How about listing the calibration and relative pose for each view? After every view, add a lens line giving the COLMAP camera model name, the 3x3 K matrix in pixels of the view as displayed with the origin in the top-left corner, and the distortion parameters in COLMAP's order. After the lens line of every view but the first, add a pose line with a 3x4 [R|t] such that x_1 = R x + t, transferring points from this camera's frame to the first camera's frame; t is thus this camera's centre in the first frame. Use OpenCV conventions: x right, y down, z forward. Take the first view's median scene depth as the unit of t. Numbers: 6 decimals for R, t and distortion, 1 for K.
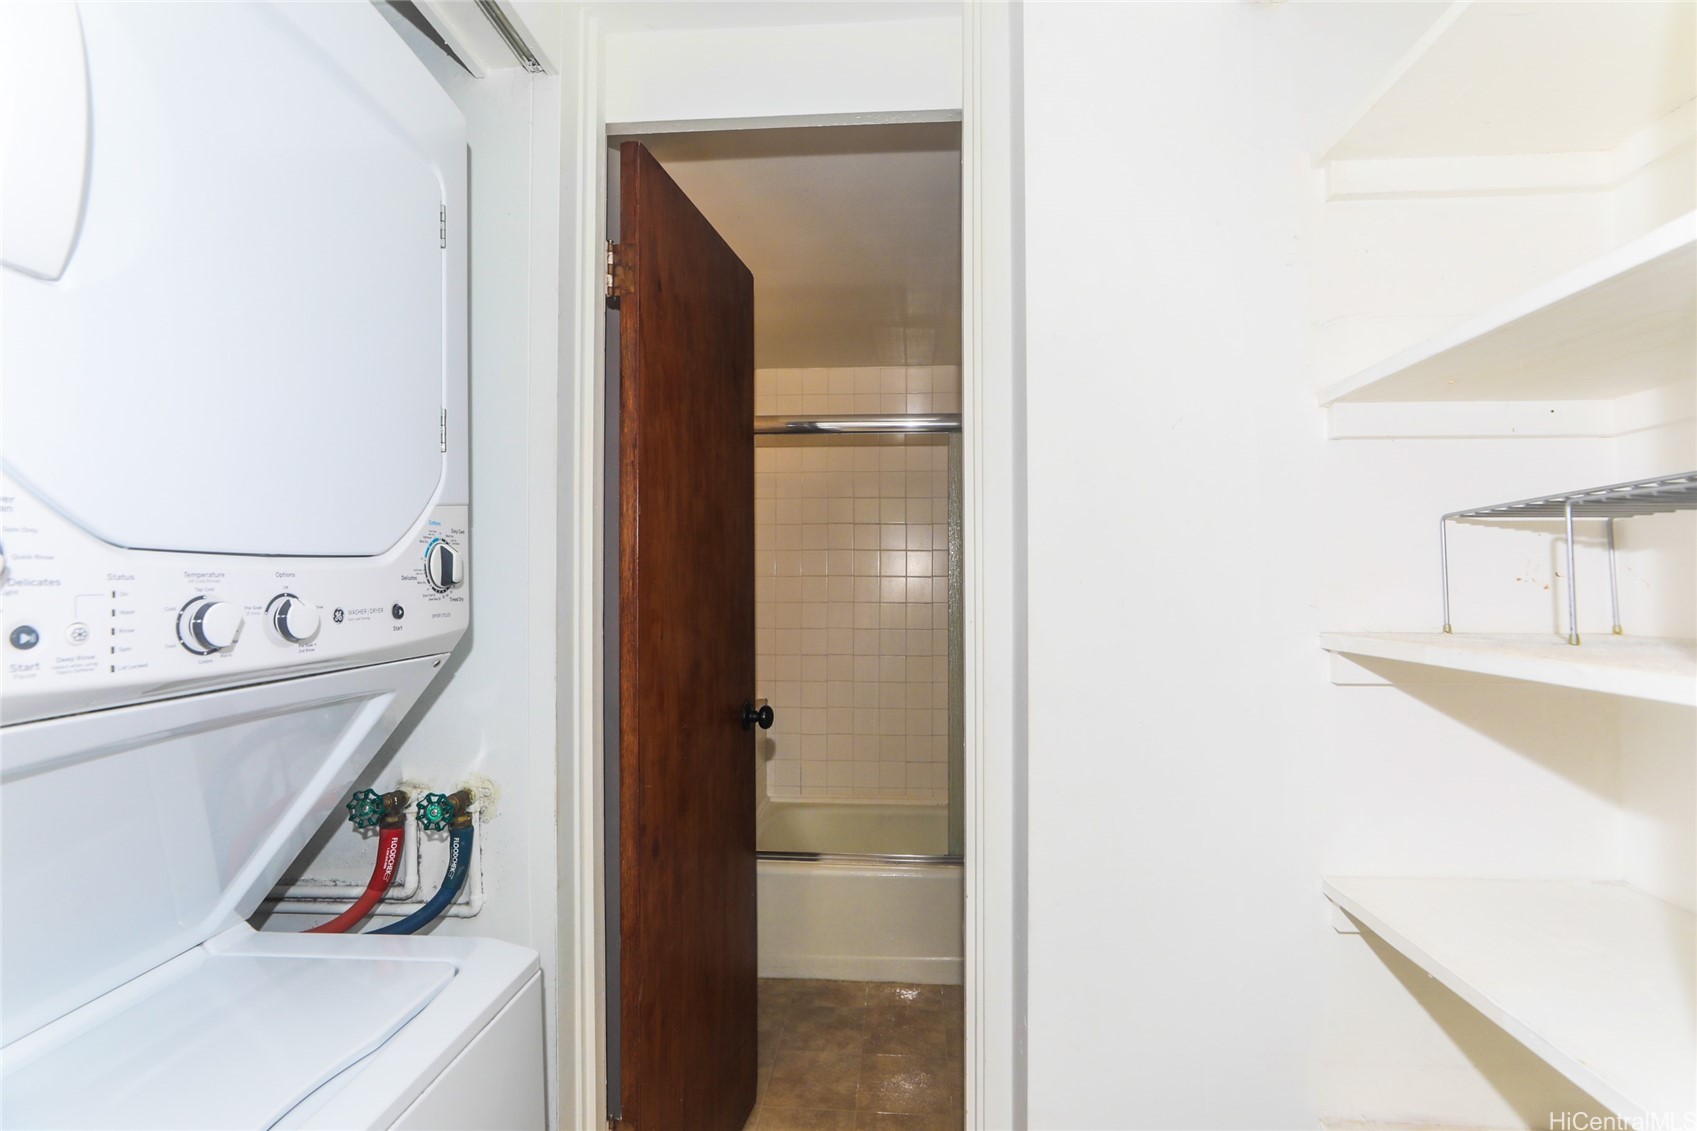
lens RADIAL K [[774.1, 0, 851.7], [0, 774.1, 571.2], [0, 0, 1]] dist [-0.018921, 0.003392]
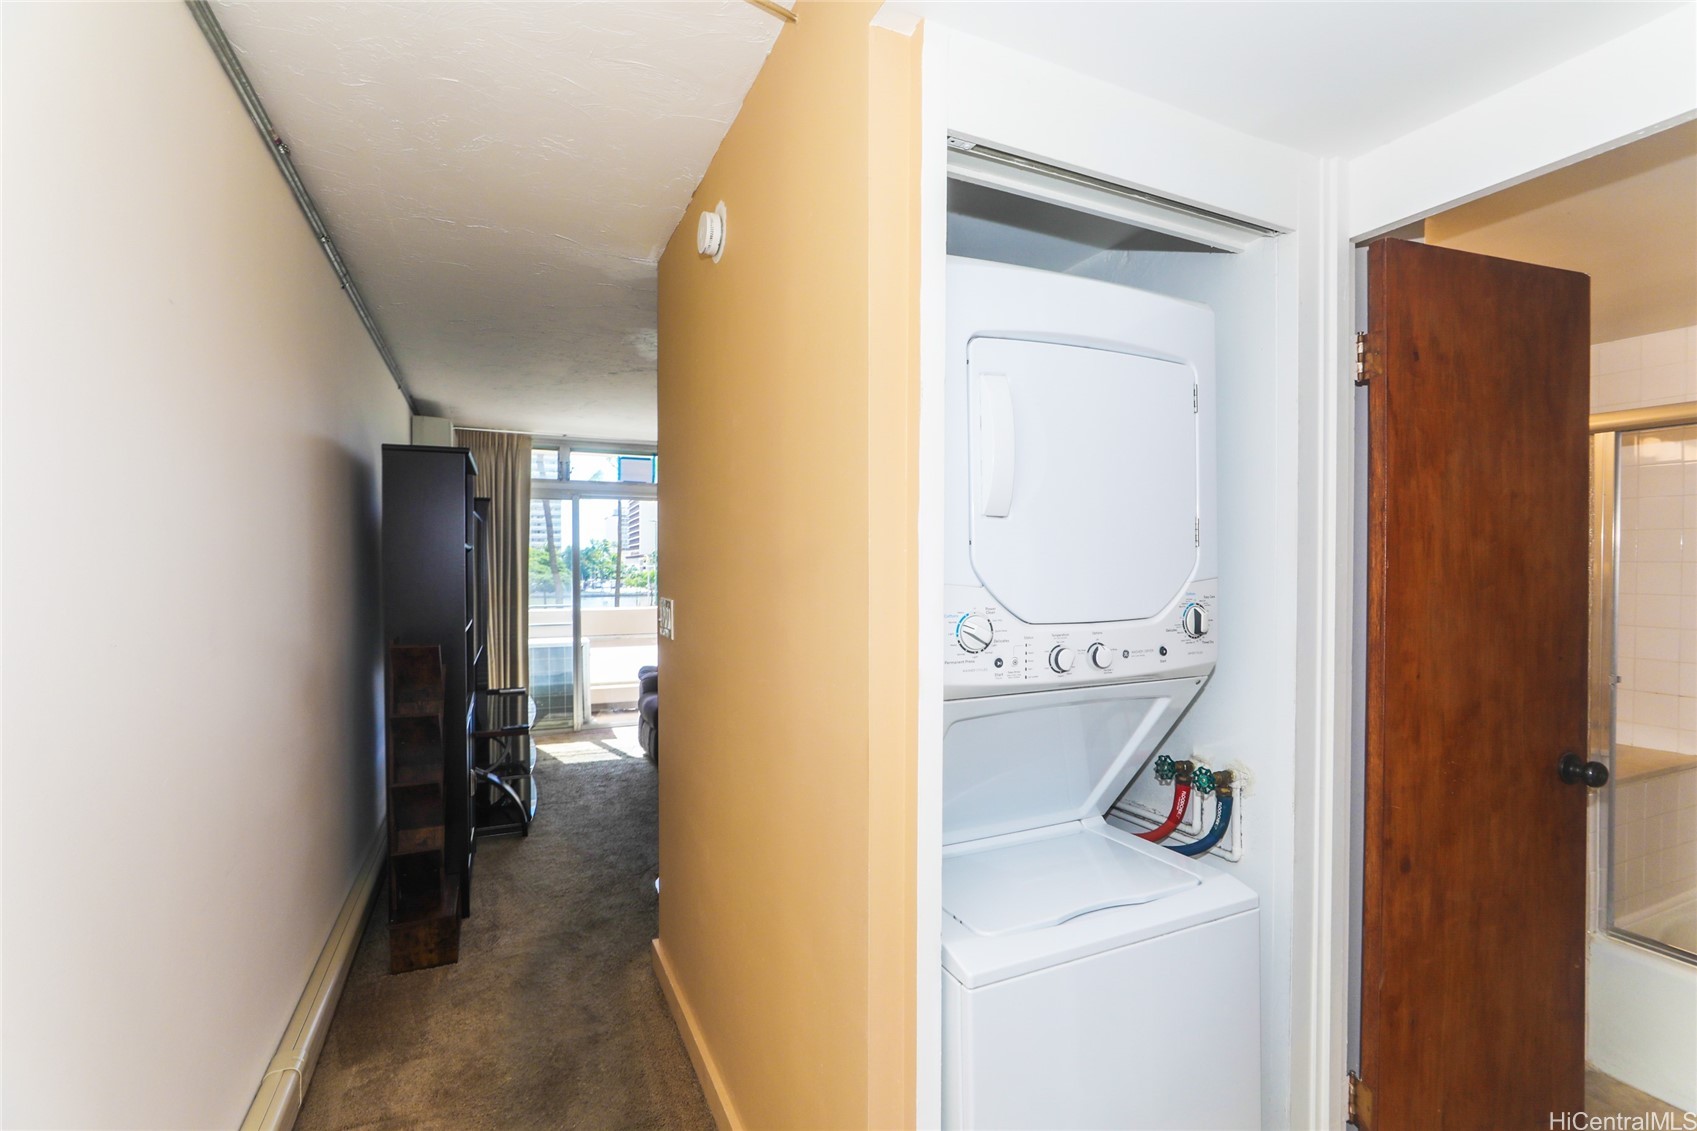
lens RADIAL K [[774.1, 0, 854.7], [0, 774.1, 567.7], [0, 0, 1]] dist [-0.018921, 0.003392]
pose [[0.488117, 0.010432, -0.872716, 0.415266], [0.007854, 0.999836, 0.016344, -0.123921], [0.872743, -0.014832, 0.487955, -0.301418]]
